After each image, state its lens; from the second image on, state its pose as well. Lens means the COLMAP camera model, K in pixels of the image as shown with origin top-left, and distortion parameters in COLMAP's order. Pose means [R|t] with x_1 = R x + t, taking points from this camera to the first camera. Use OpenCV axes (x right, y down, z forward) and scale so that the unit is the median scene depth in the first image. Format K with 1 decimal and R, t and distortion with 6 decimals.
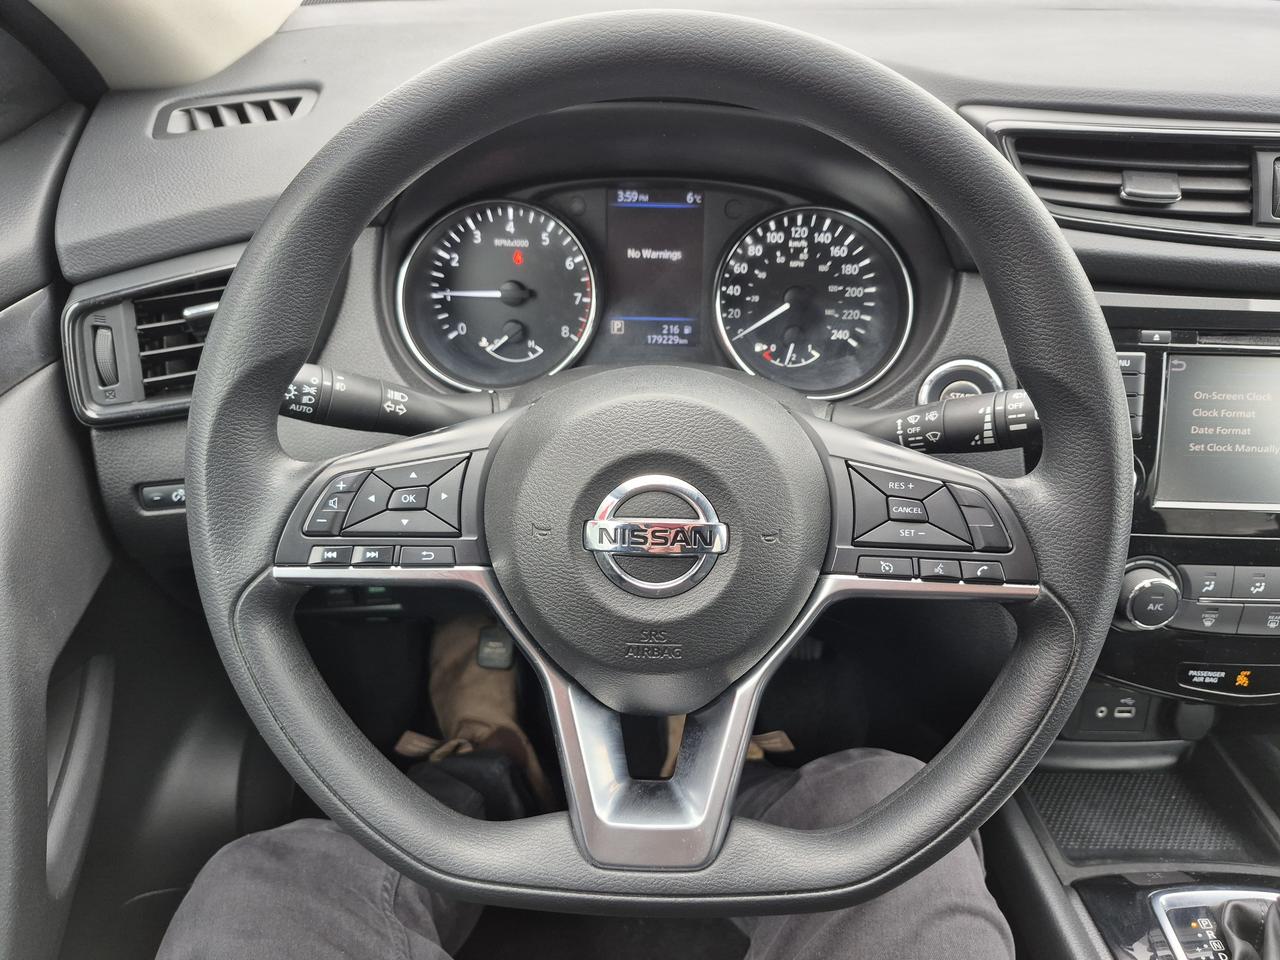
lens RADIAL K [[907.3, 0, 660.4], [0, 907.3, 494.6], [0, 0, 1]] dist [0.012699, -0.003536]
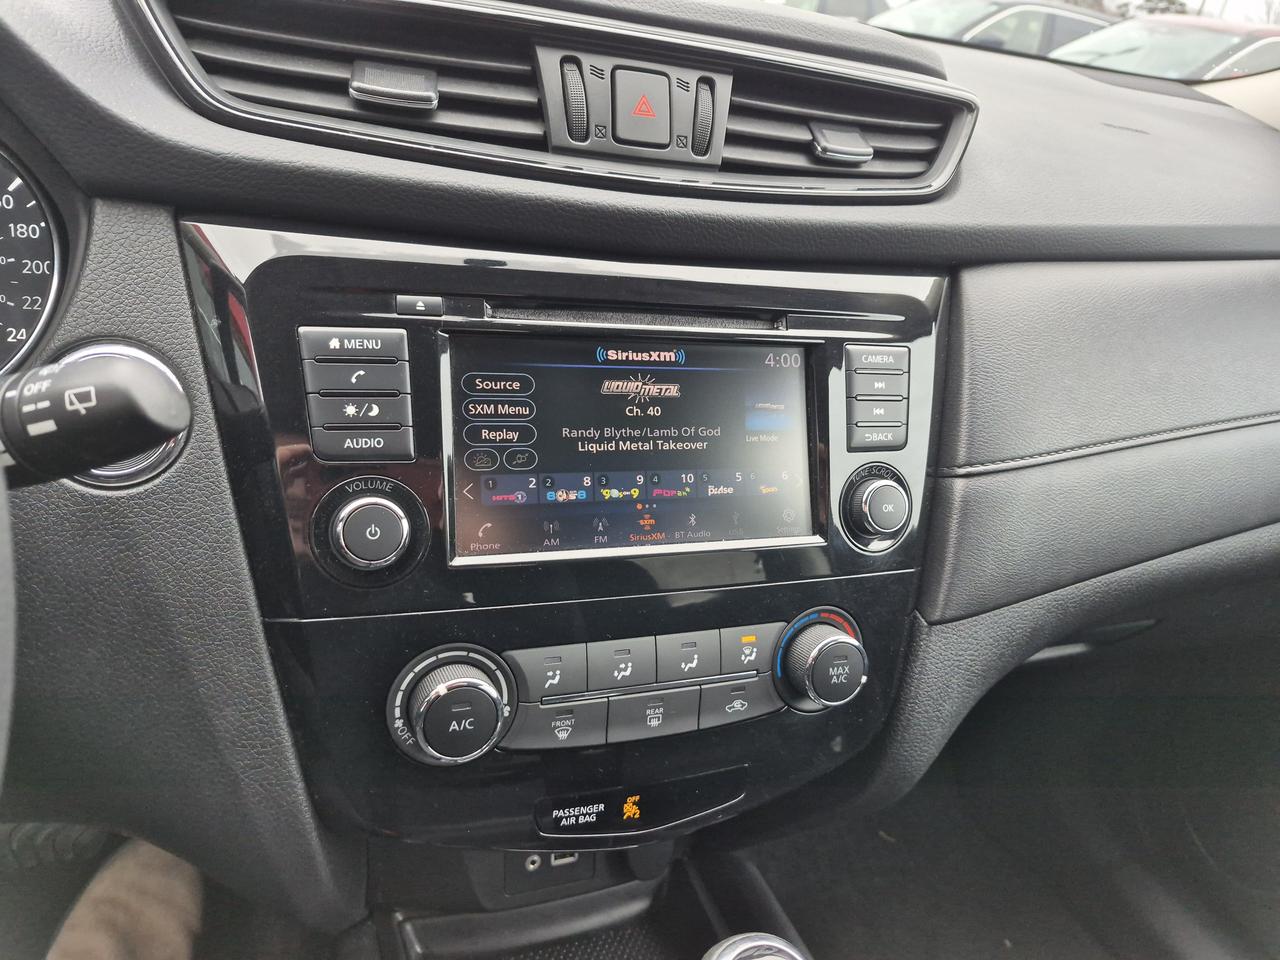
lens RADIAL K [[887.5, 0, 652.9], [0, 887.5, 480.1], [0, 0, 1]] dist [0.117549, -0.210476]
pose [[0.934777, -0.053519, 0.351181, 0.448725], [0.098515, 0.988866, -0.111529, 0.037203], [-0.341302, 0.138852, 0.929641, 0.348662]]
